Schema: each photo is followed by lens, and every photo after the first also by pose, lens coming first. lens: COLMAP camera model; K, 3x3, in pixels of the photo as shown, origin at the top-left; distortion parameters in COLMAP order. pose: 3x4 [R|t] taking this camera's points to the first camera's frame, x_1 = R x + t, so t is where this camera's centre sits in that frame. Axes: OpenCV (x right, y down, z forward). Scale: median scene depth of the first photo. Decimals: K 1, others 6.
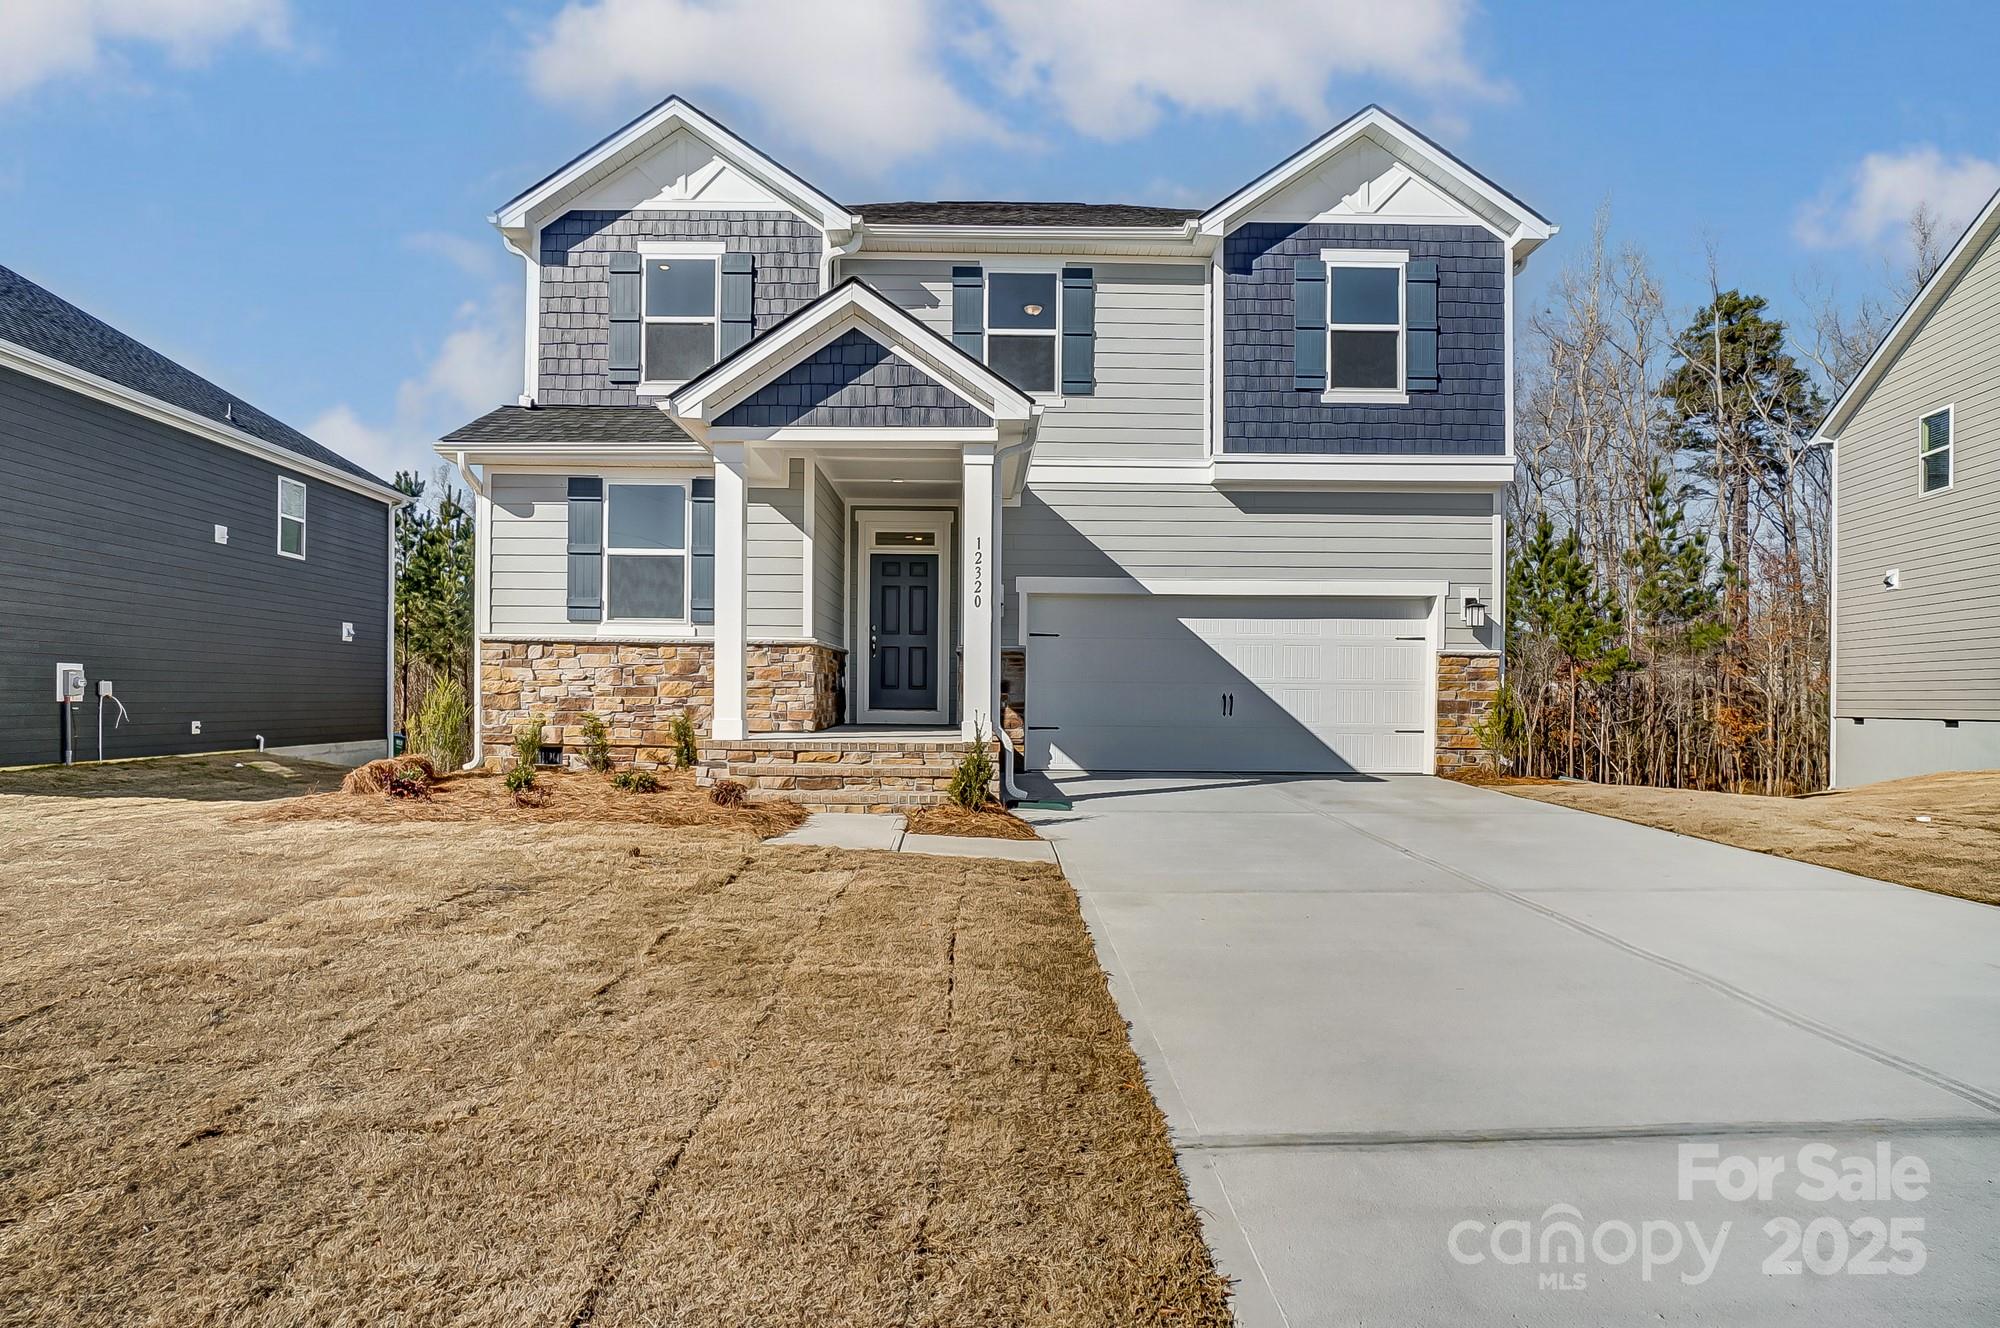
lens RADIAL K [[1071.8, 0, 1002.6], [0, 1071.8, 684.6], [0, 0, 1]] dist [0.001729, 0.000007]
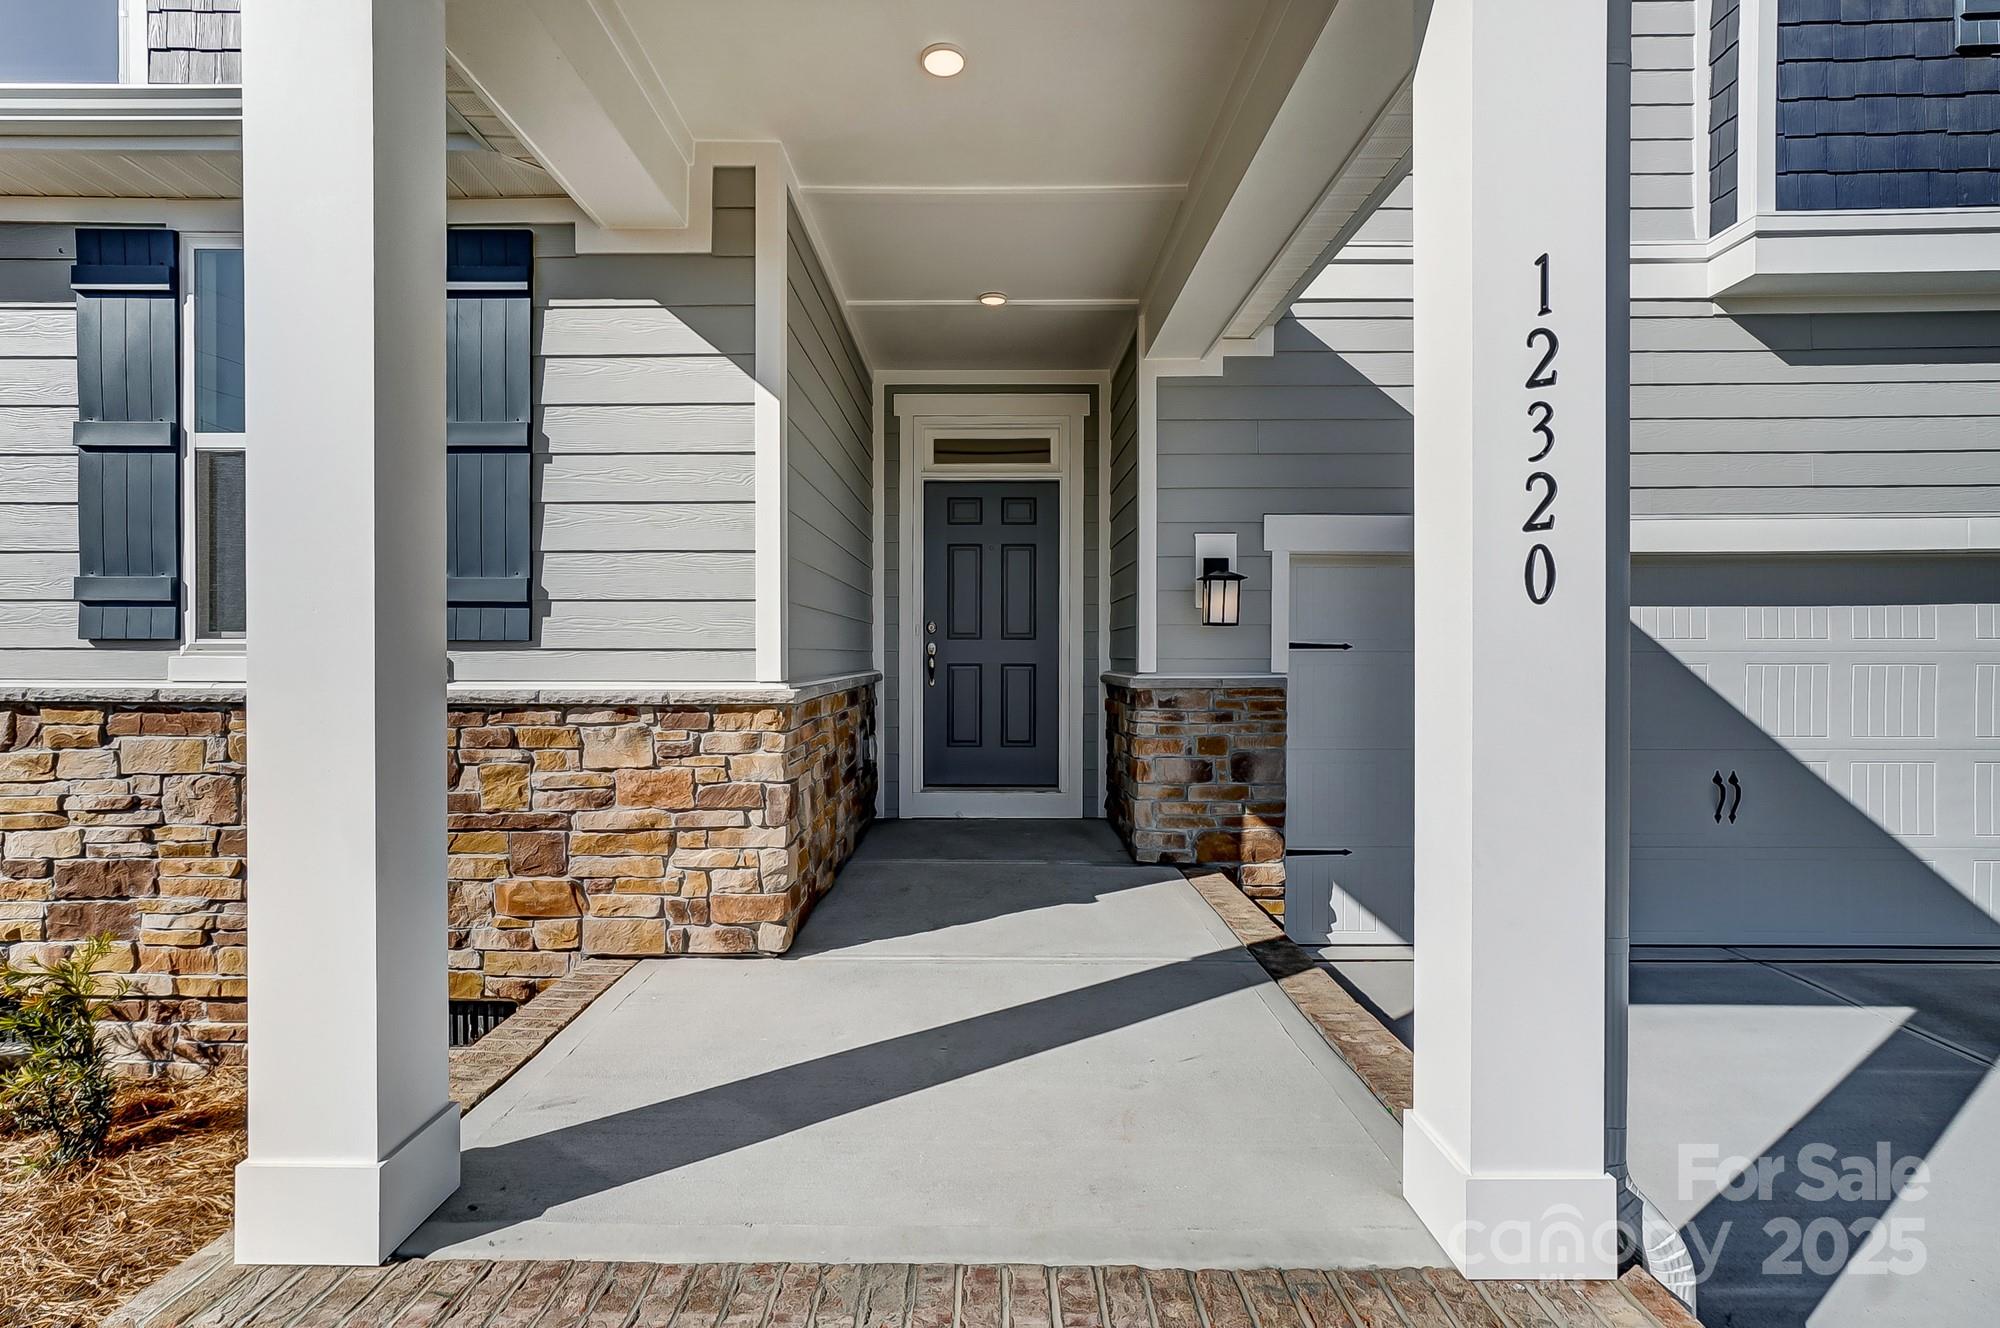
lens RADIAL K [[940.2, 0, 993.8], [0, 940.2, 645.1], [0, 0, 1]] dist [0.000335, 0.000137]
pose [[0.999773, -0.009701, -0.018952, -0.094991], [0.009694, 0.999953, -0.000459, -0.050799], [0.018955, 0.000275, 0.999820, 0.642680]]
